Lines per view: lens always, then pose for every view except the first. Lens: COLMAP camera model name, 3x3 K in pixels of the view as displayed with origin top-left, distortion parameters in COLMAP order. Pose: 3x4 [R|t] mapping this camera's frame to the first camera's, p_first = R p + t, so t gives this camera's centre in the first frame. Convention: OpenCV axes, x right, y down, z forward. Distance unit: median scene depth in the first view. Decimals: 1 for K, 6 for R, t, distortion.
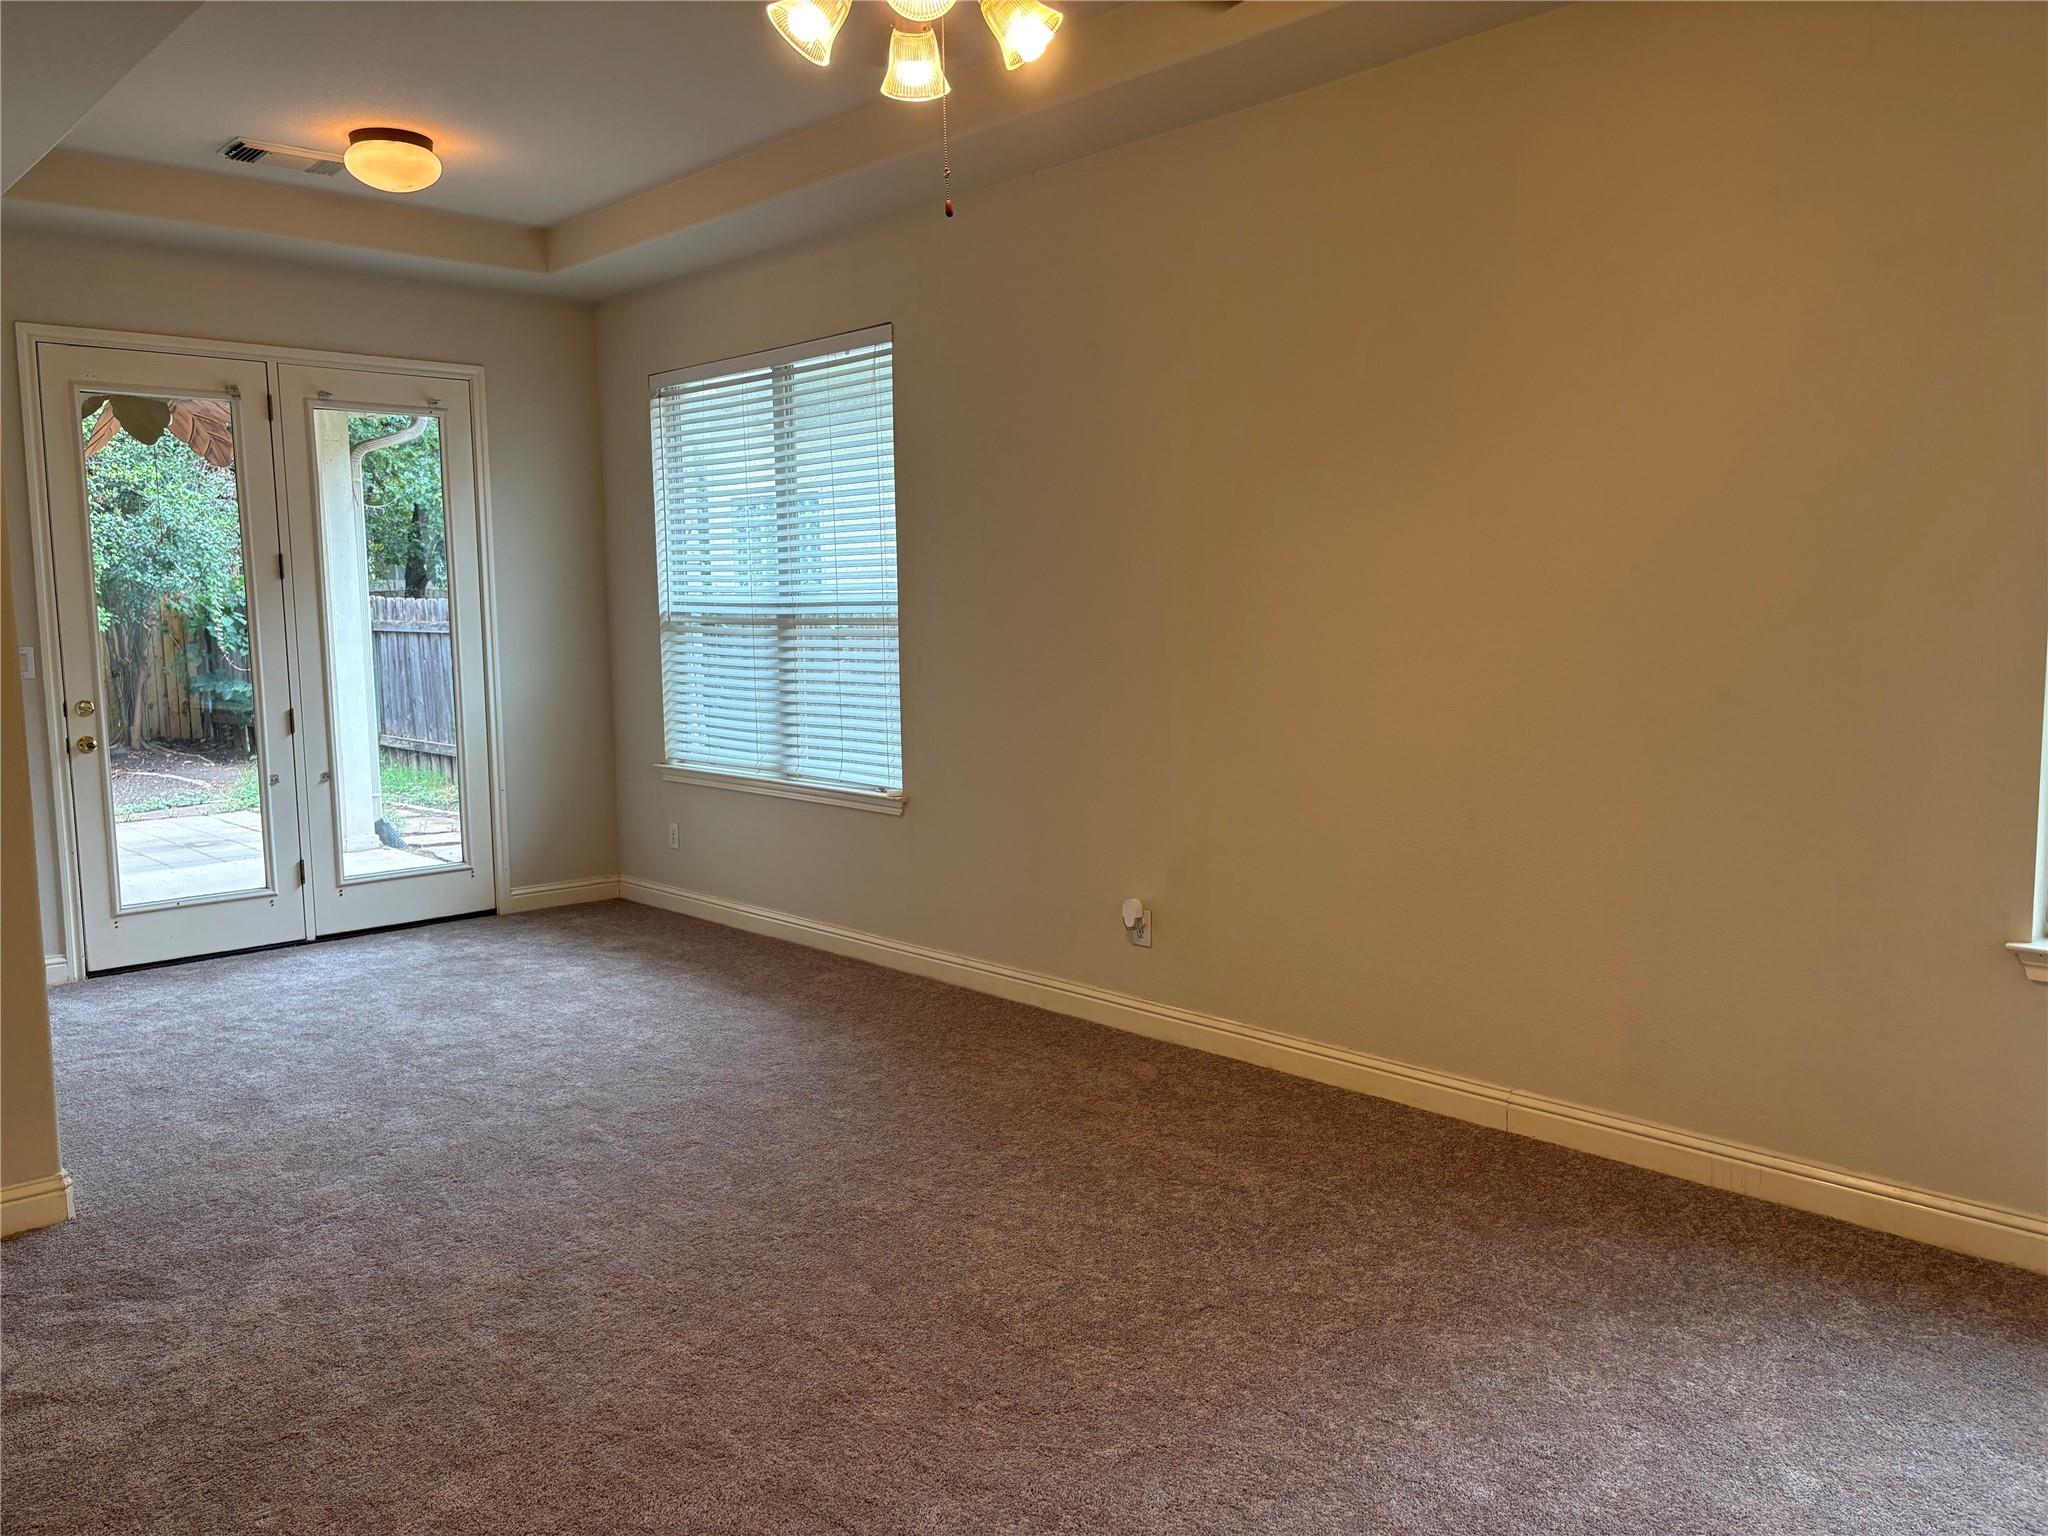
lens RADIAL K [[1546.0, 0, 1027.8], [0, 1546.0, 771.6], [0, 0, 1]] dist [0.045653, -0.046642]
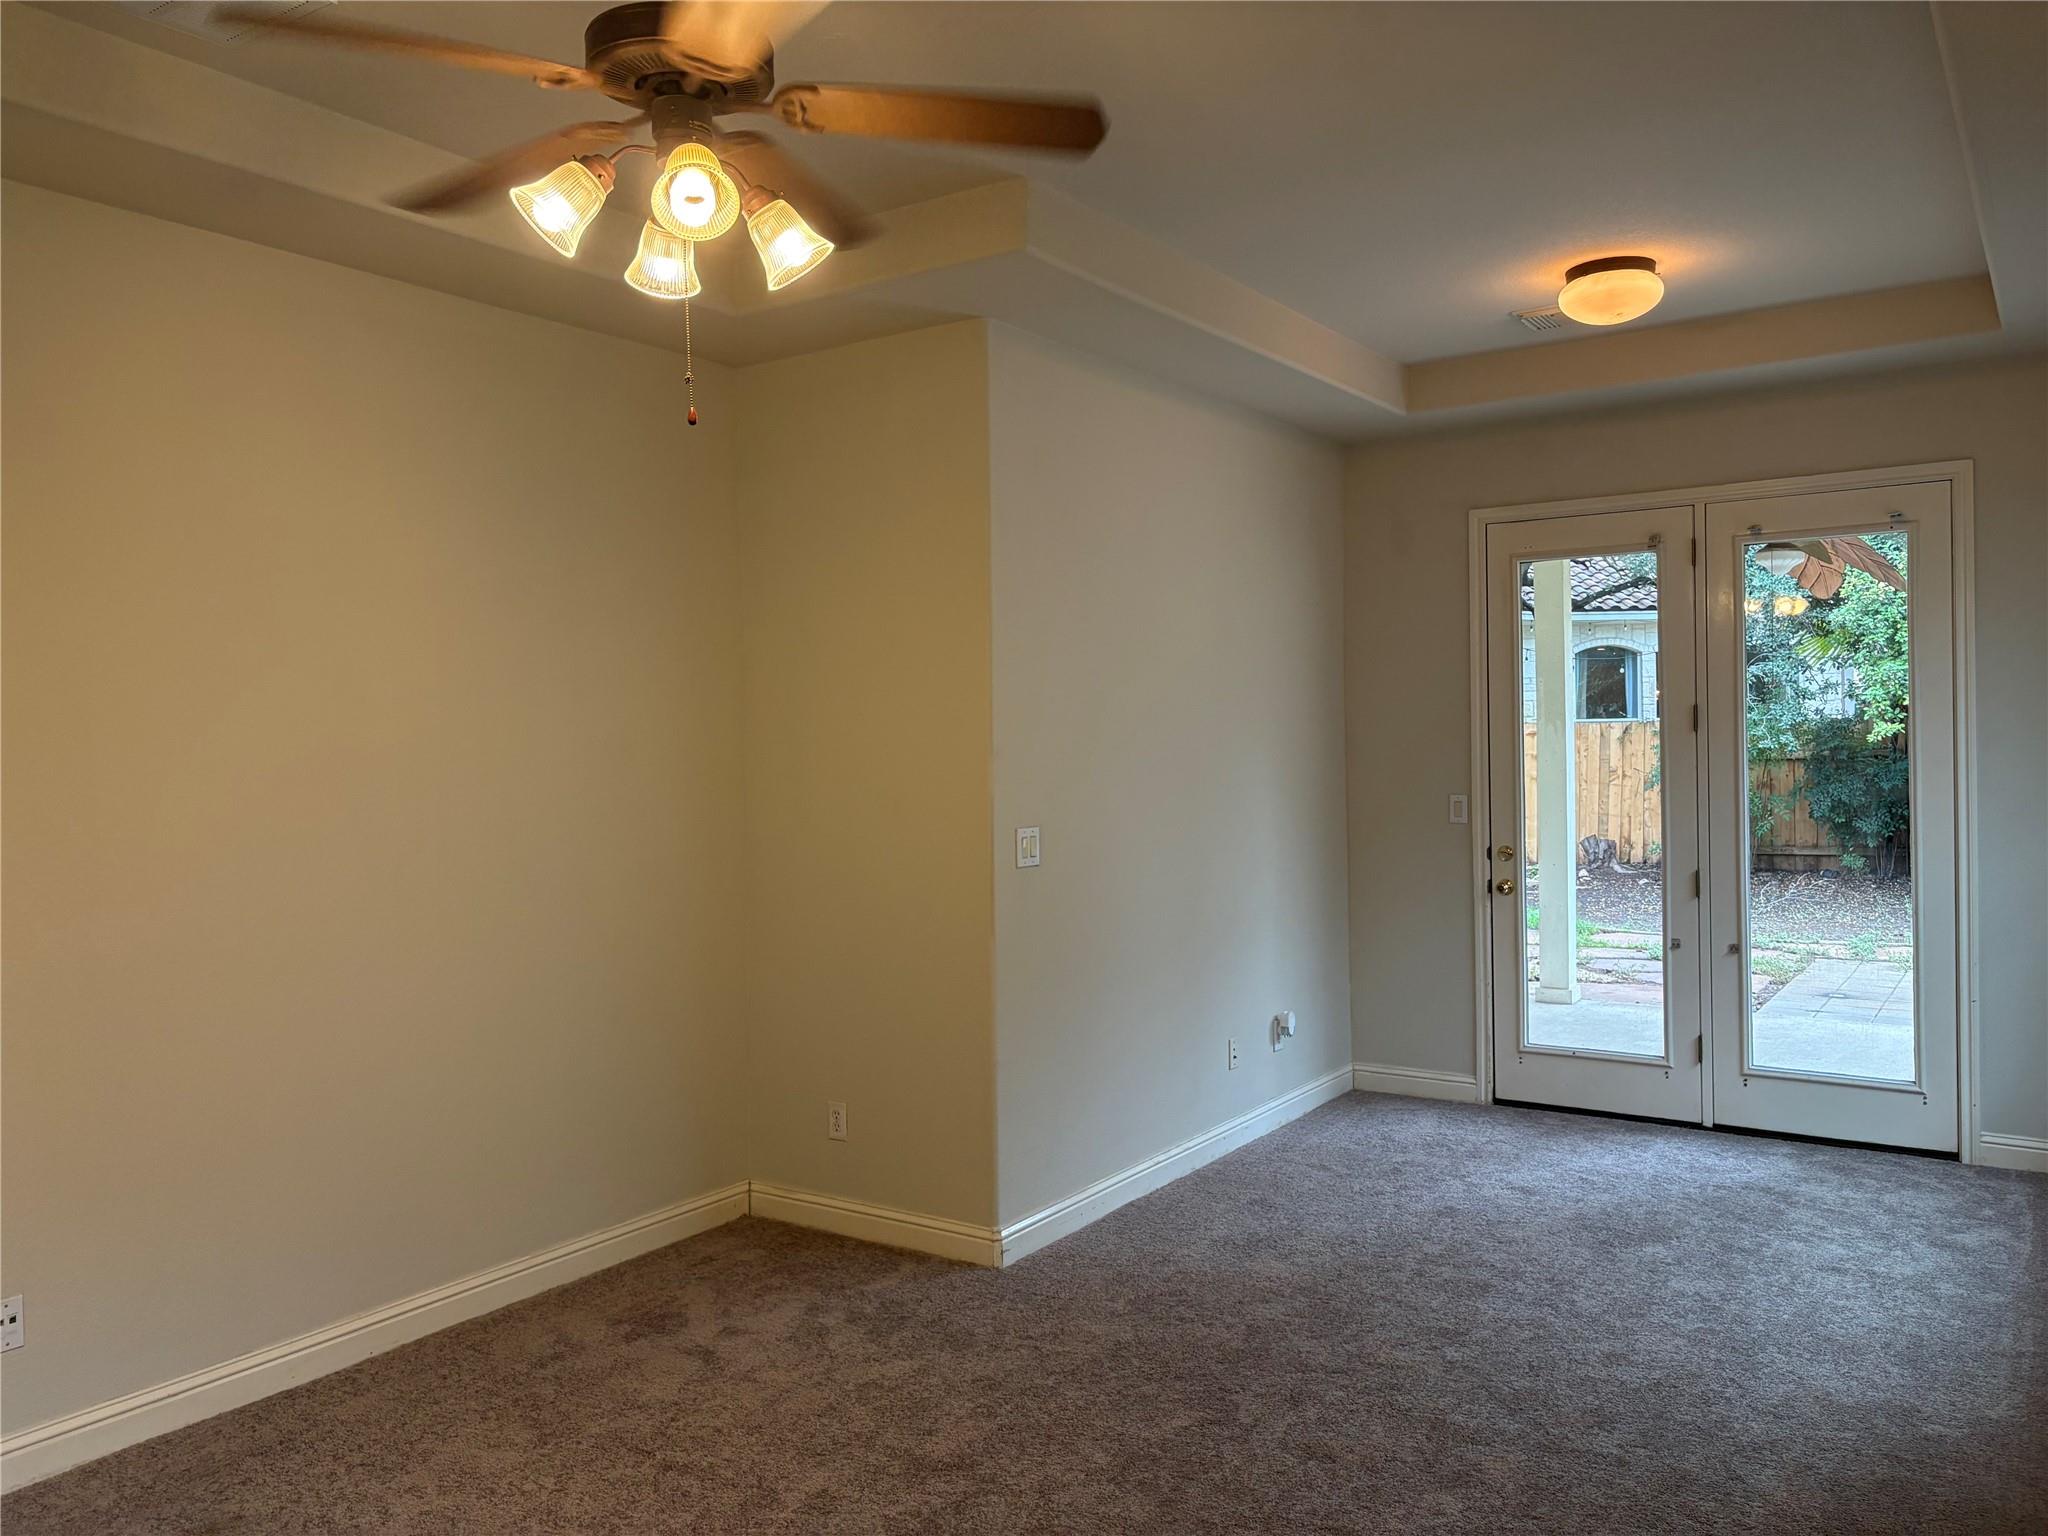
lens RADIAL K [[1546.0, 0, 1023.5], [0, 1546.0, 753.8], [0, 0, 1]] dist [0.045653, -0.046642]
pose [[0.216866, 0.021083, -0.975974, 0.351555], [-0.094592, 0.995516, 0.000486, -0.074206], [0.971608, 0.092214, 0.217888, 0.414733]]
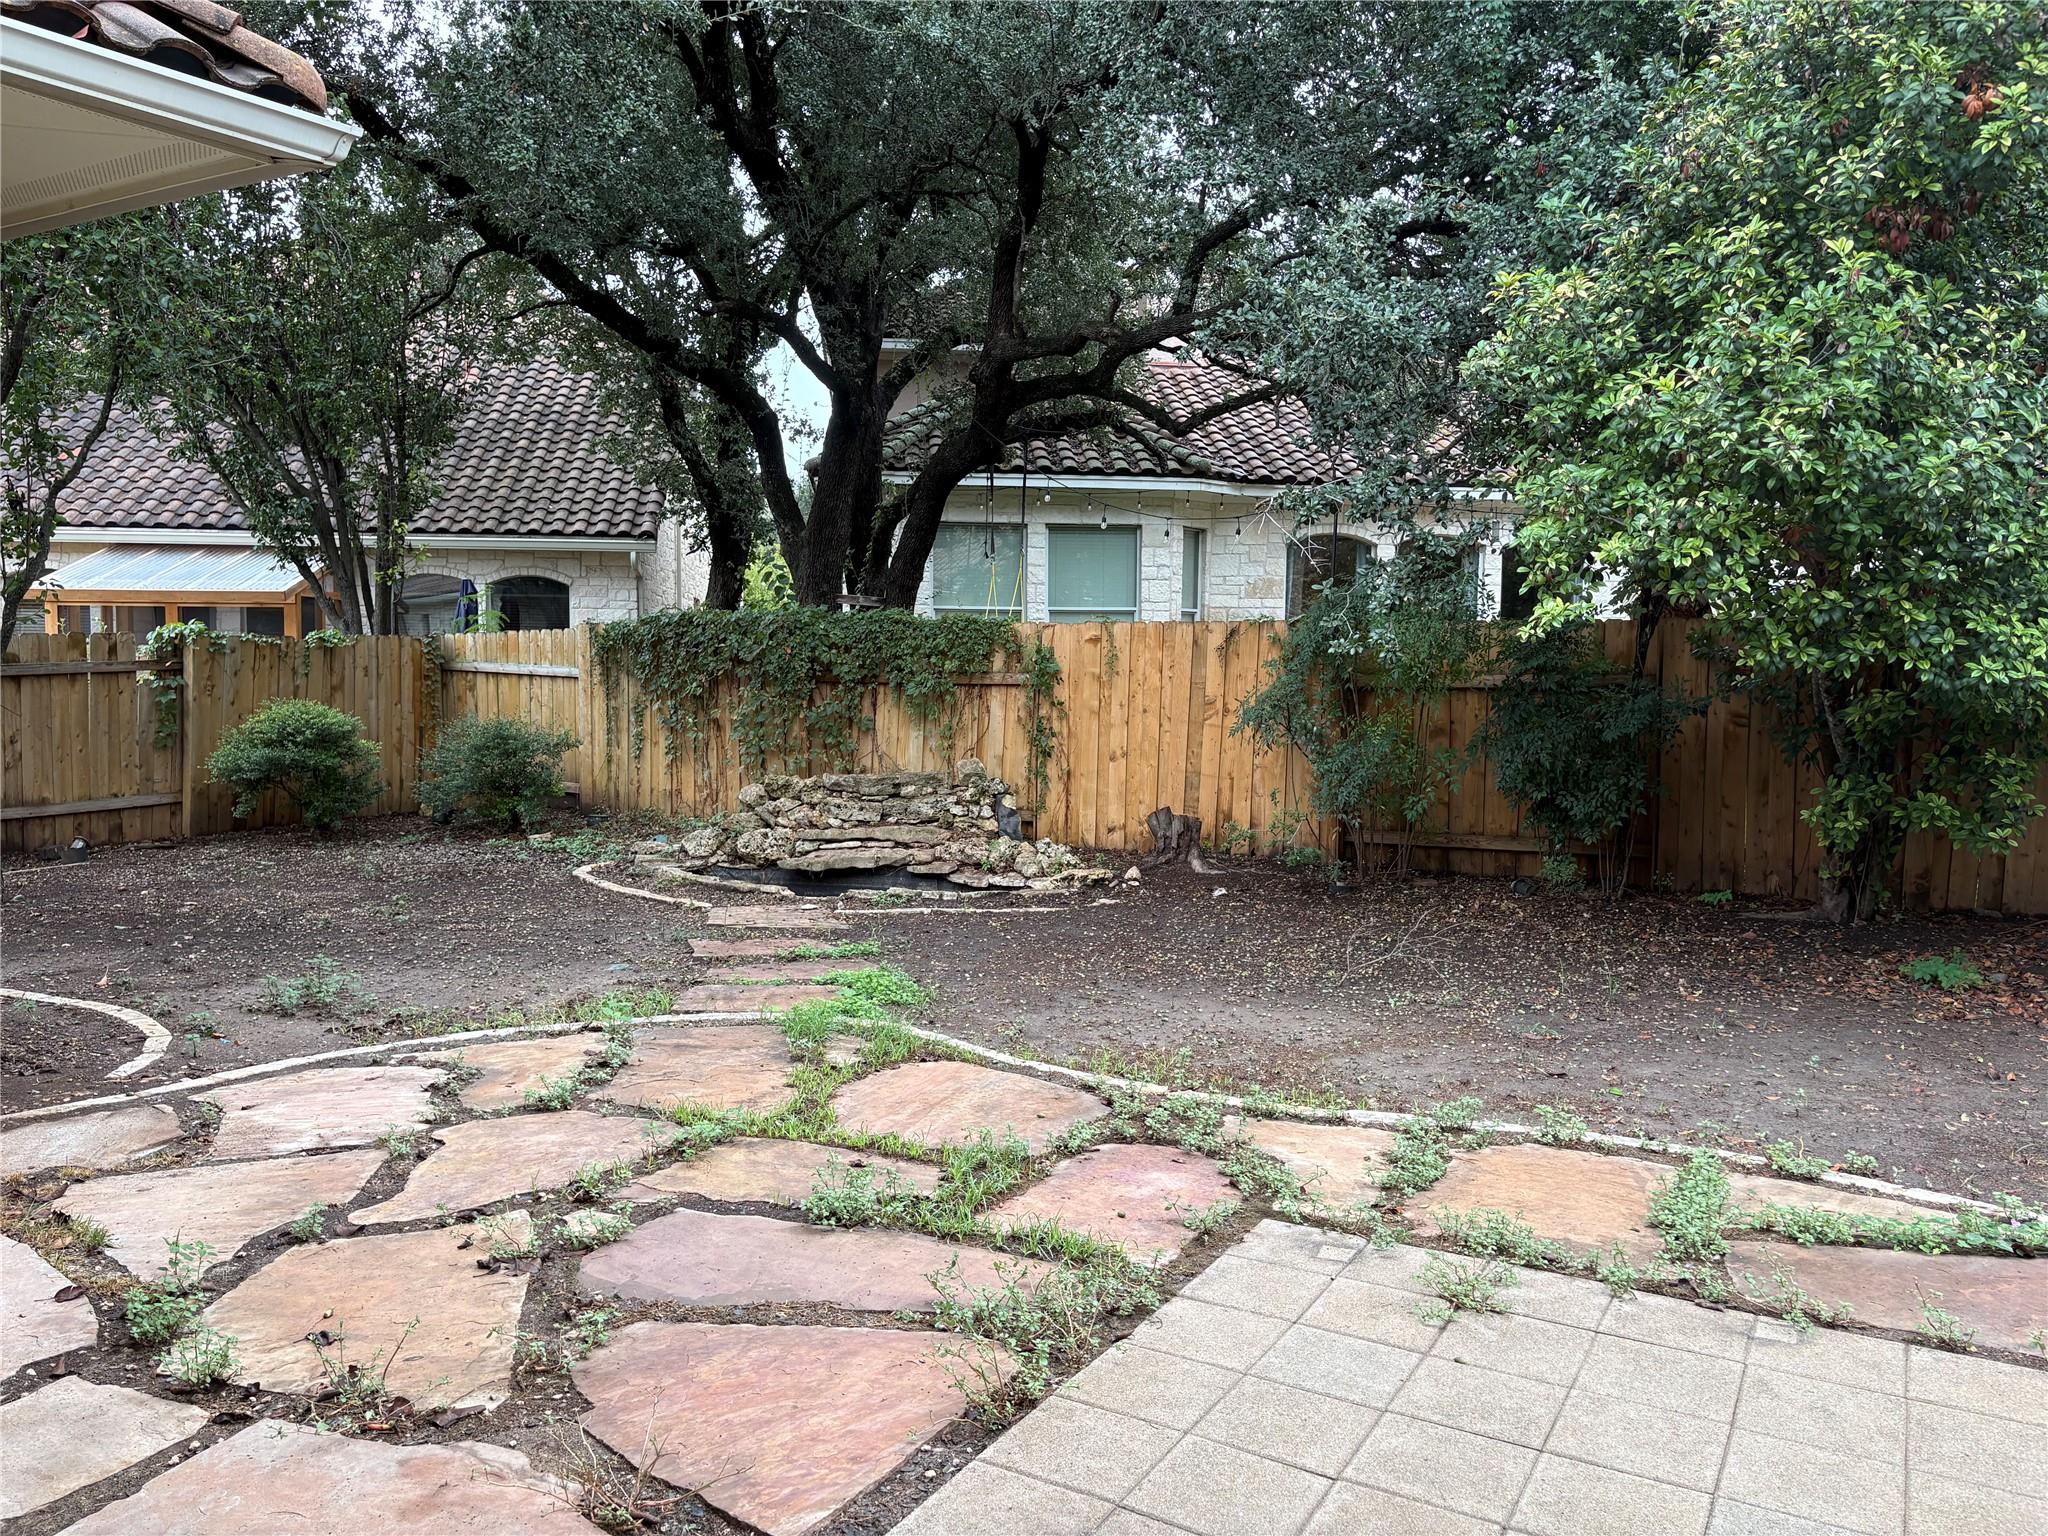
lens RADIAL K [[1546.0, 0, 1022.6], [0, 1546.0, 770.3], [0, 0, 1]] dist [0.045653, -0.046642]
pose [[0.280926, 0.080306, -0.956364, 0.017148], [-0.117889, 0.991834, 0.048655, -0.092894], [0.952461, 0.099076, 0.288100, 0.759545]]
